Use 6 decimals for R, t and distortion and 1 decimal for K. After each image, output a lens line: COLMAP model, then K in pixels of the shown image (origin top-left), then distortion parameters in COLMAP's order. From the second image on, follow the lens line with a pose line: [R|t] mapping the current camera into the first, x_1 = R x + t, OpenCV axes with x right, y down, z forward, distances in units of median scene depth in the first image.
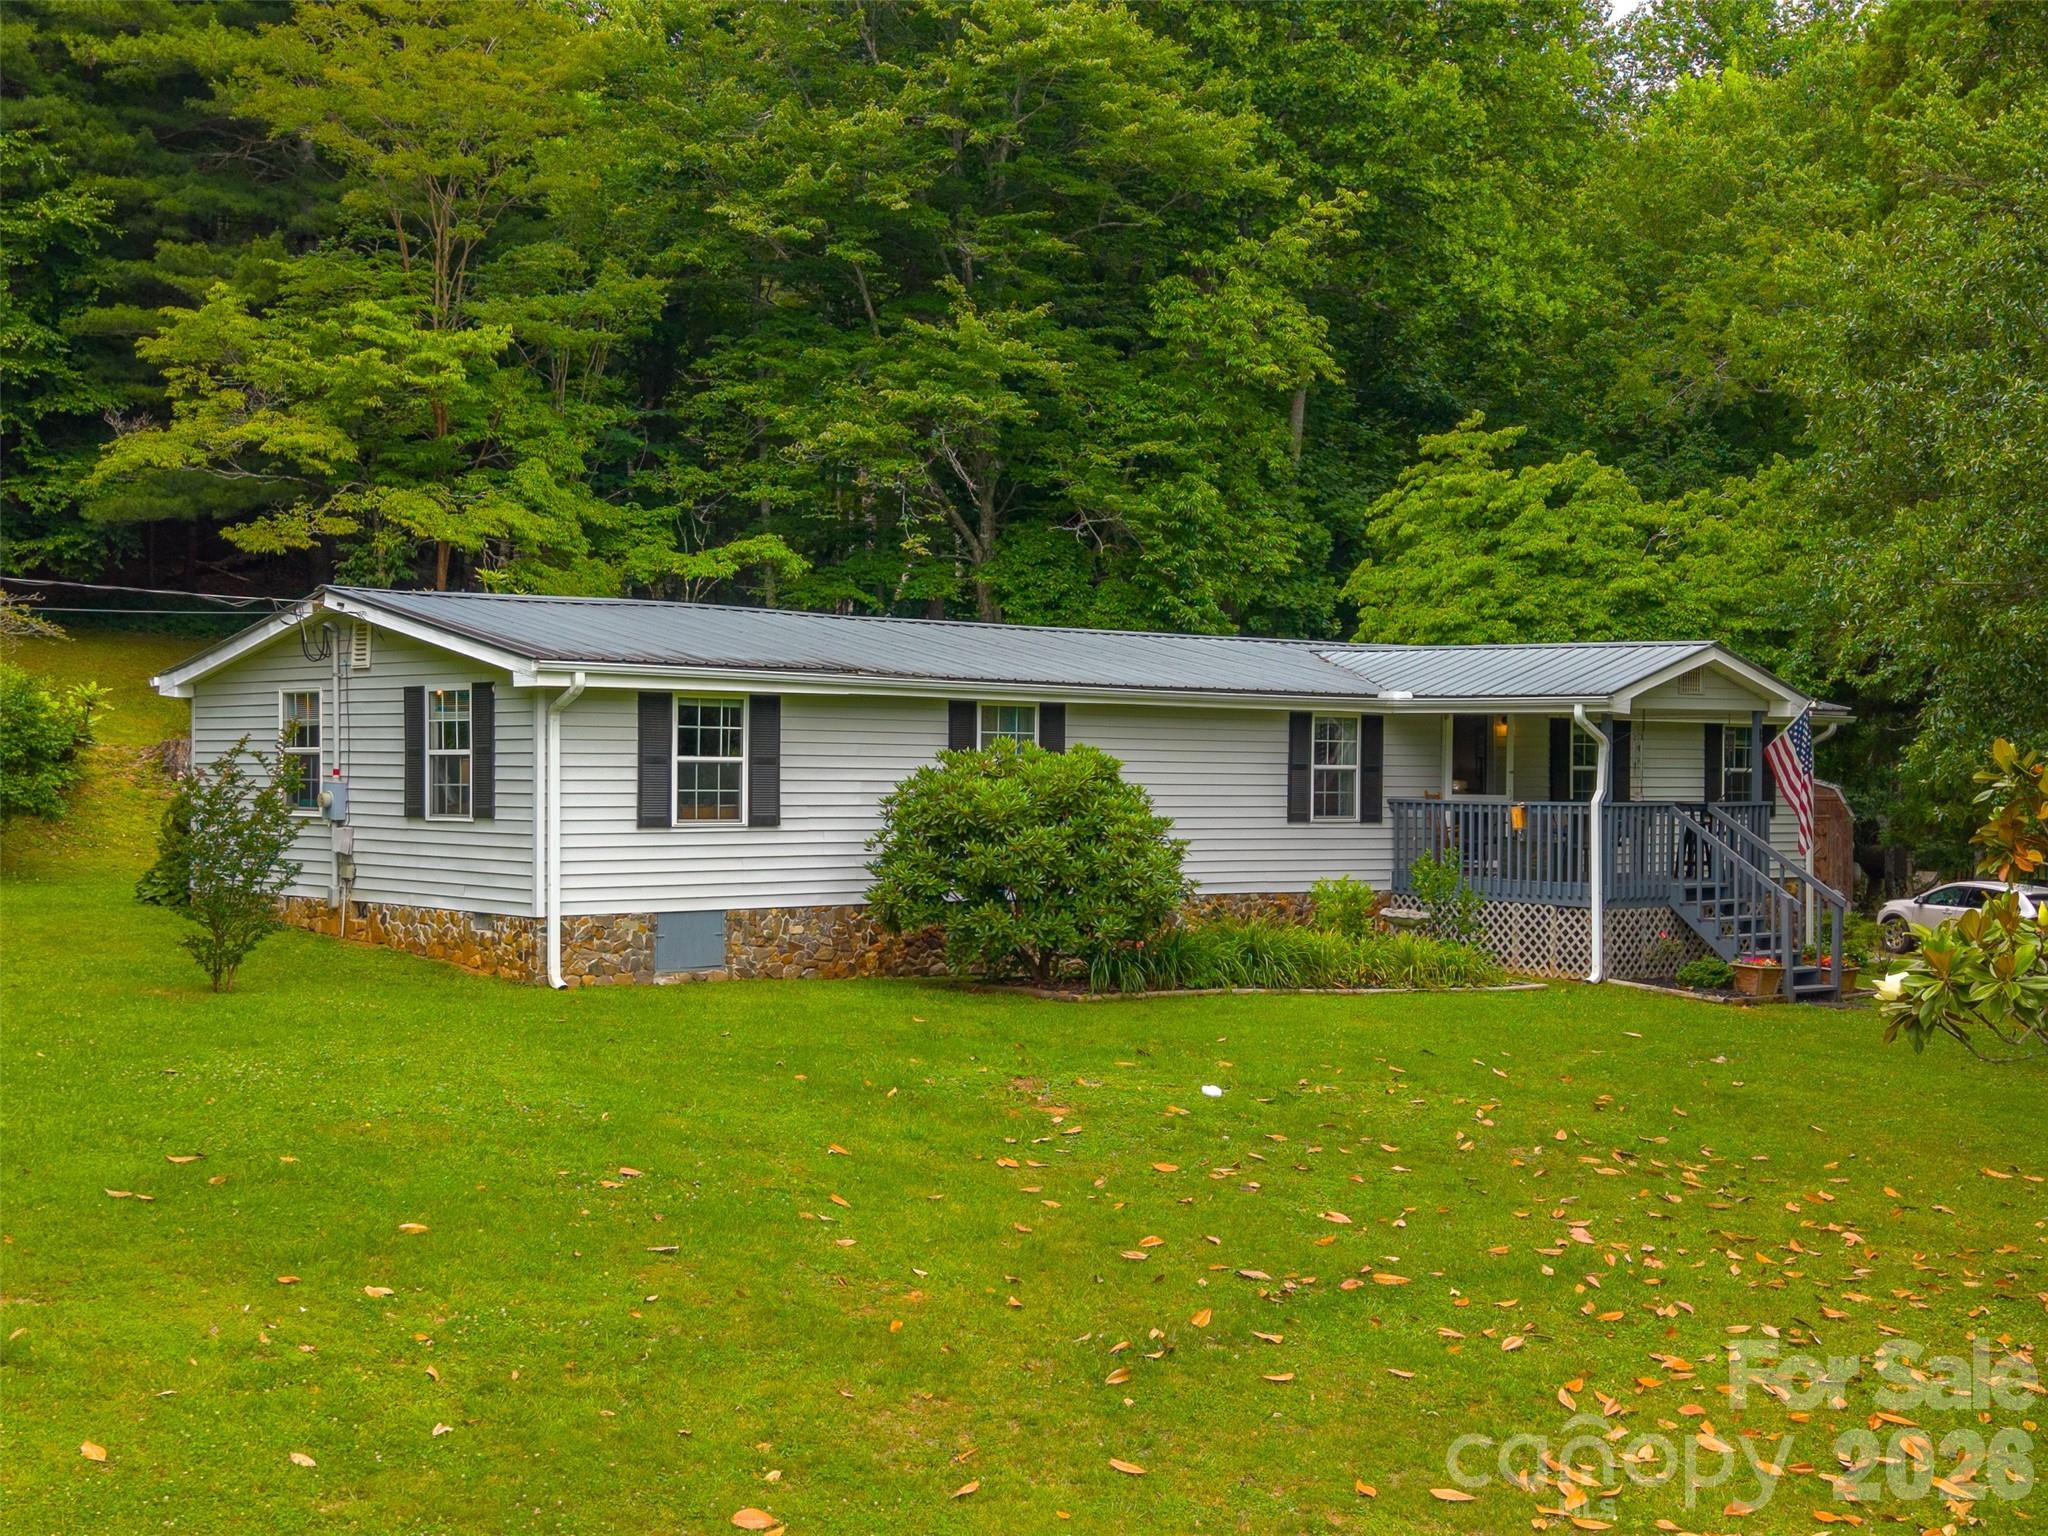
lens RADIAL K [[2713.9, 0, 1024.0], [0, 2713.9, 768.0], [0, 0, 1]] dist [0.205327, -0.725723]
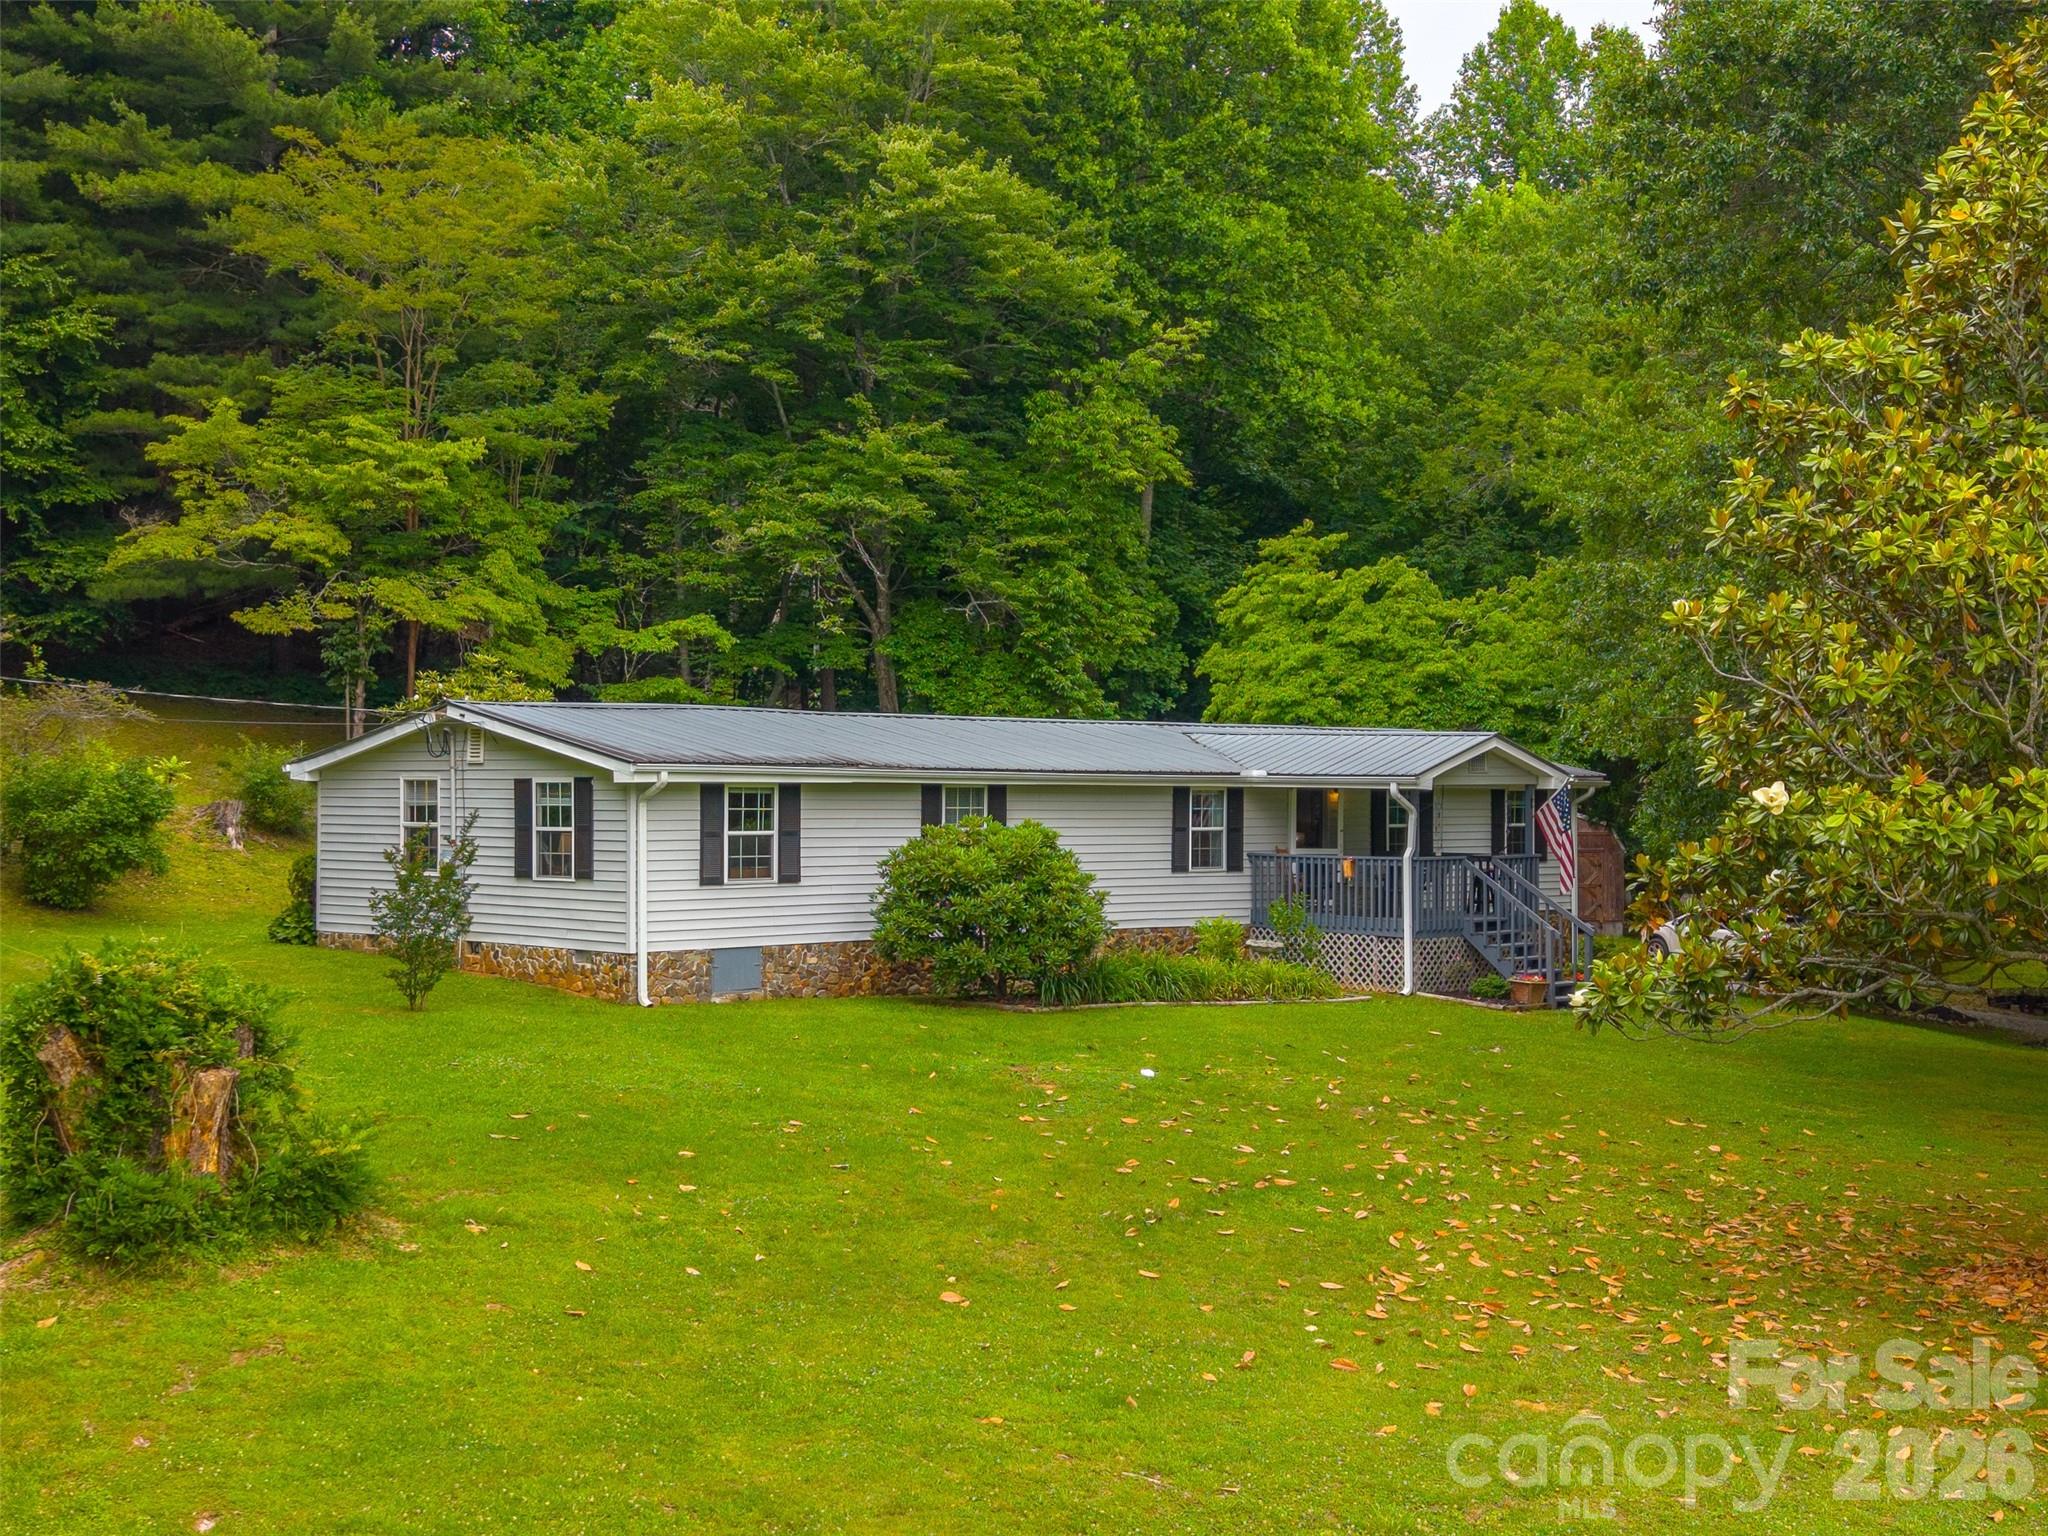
lens RADIAL K [[2713.9, 0, 1024.0], [0, 2713.9, 768.0], [0, 0, 1]] dist [0.205327, -0.725723]
pose [[0.997692, -0.002725, 0.067847, -0.038123], [0.003103, 0.999980, -0.005476, -0.014419], [-0.067830, 0.005674, 0.997681, -0.177294]]
